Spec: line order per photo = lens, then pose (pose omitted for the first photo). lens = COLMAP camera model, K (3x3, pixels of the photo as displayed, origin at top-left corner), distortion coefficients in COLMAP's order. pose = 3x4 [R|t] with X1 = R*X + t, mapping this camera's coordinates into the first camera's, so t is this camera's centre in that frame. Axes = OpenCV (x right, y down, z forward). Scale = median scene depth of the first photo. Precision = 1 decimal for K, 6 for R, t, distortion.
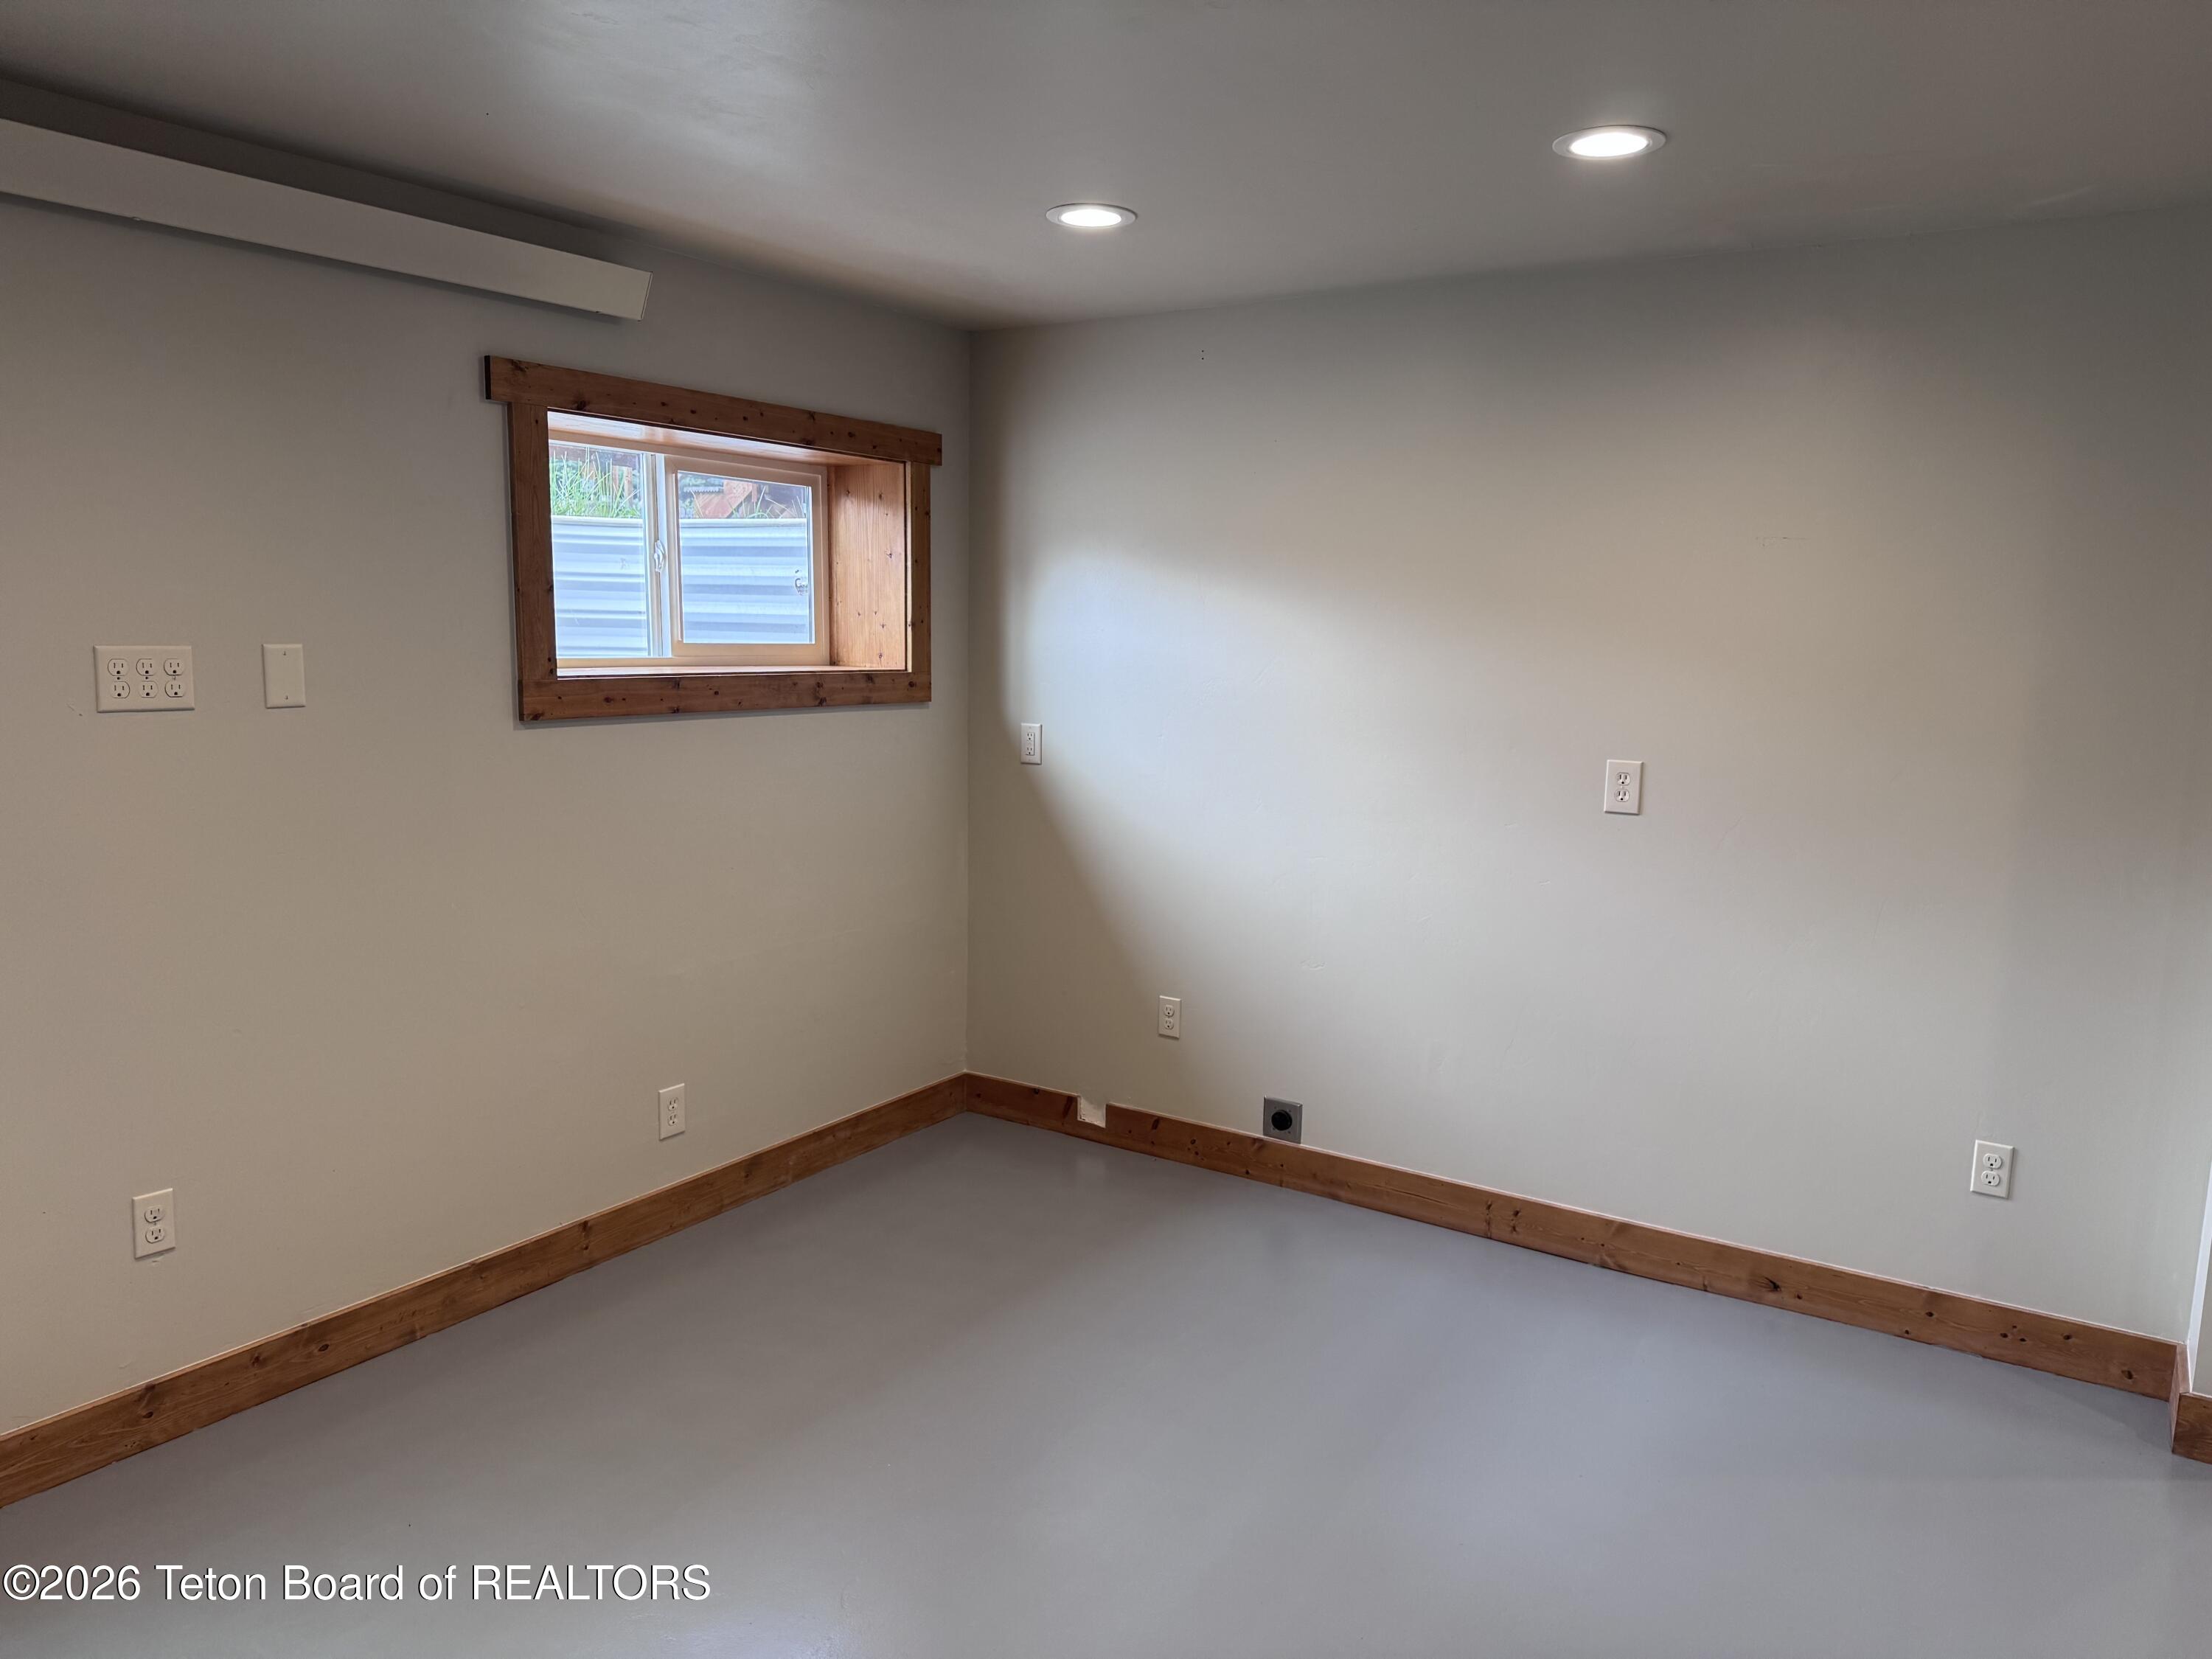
lens RADIAL K [[1529.2, 0, 1121.0], [0, 1529.2, 833.2], [0, 0, 1]] dist [0.102363, -0.162732]
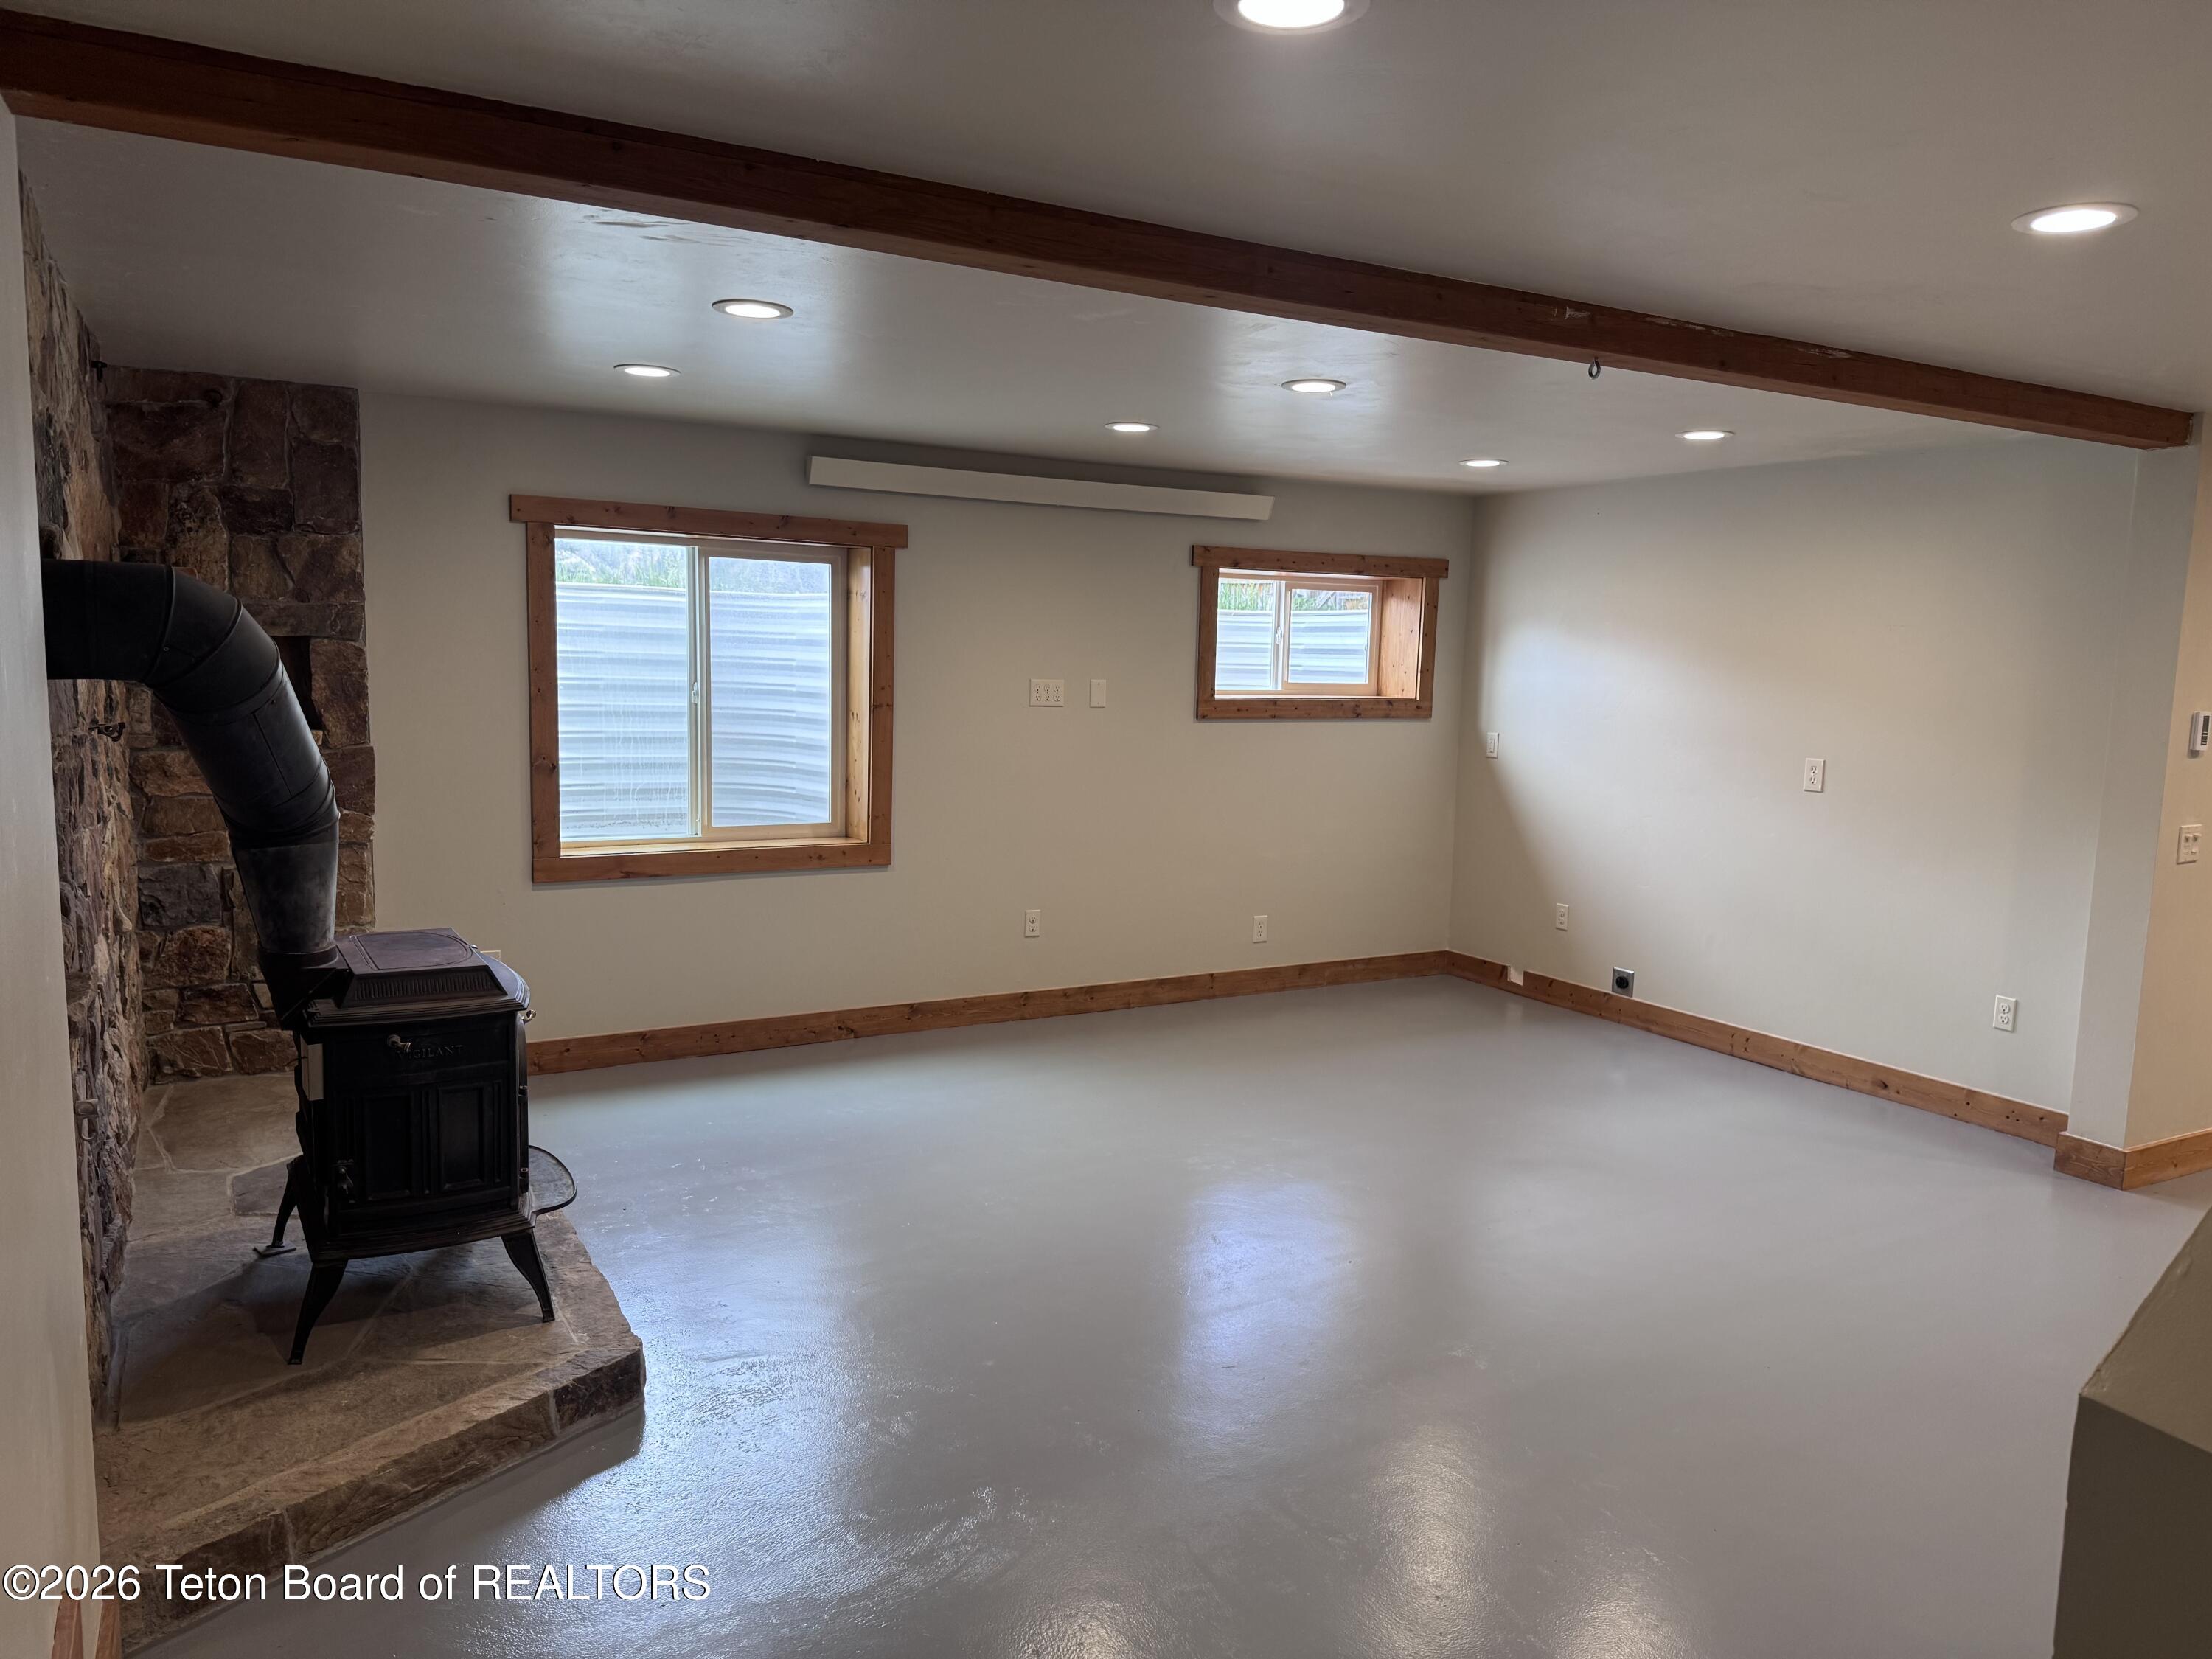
lens RADIAL K [[1529.2, 0, 1121.0], [0, 1529.2, 833.2], [0, 0, 1]] dist [0.102363, -0.162732]
pose [[0.889985, 0.057821, -0.452309, 0.375097], [-0.071084, 0.997394, -0.012367, 0.092796], [0.450415, 0.043158, 0.891775, -0.707813]]
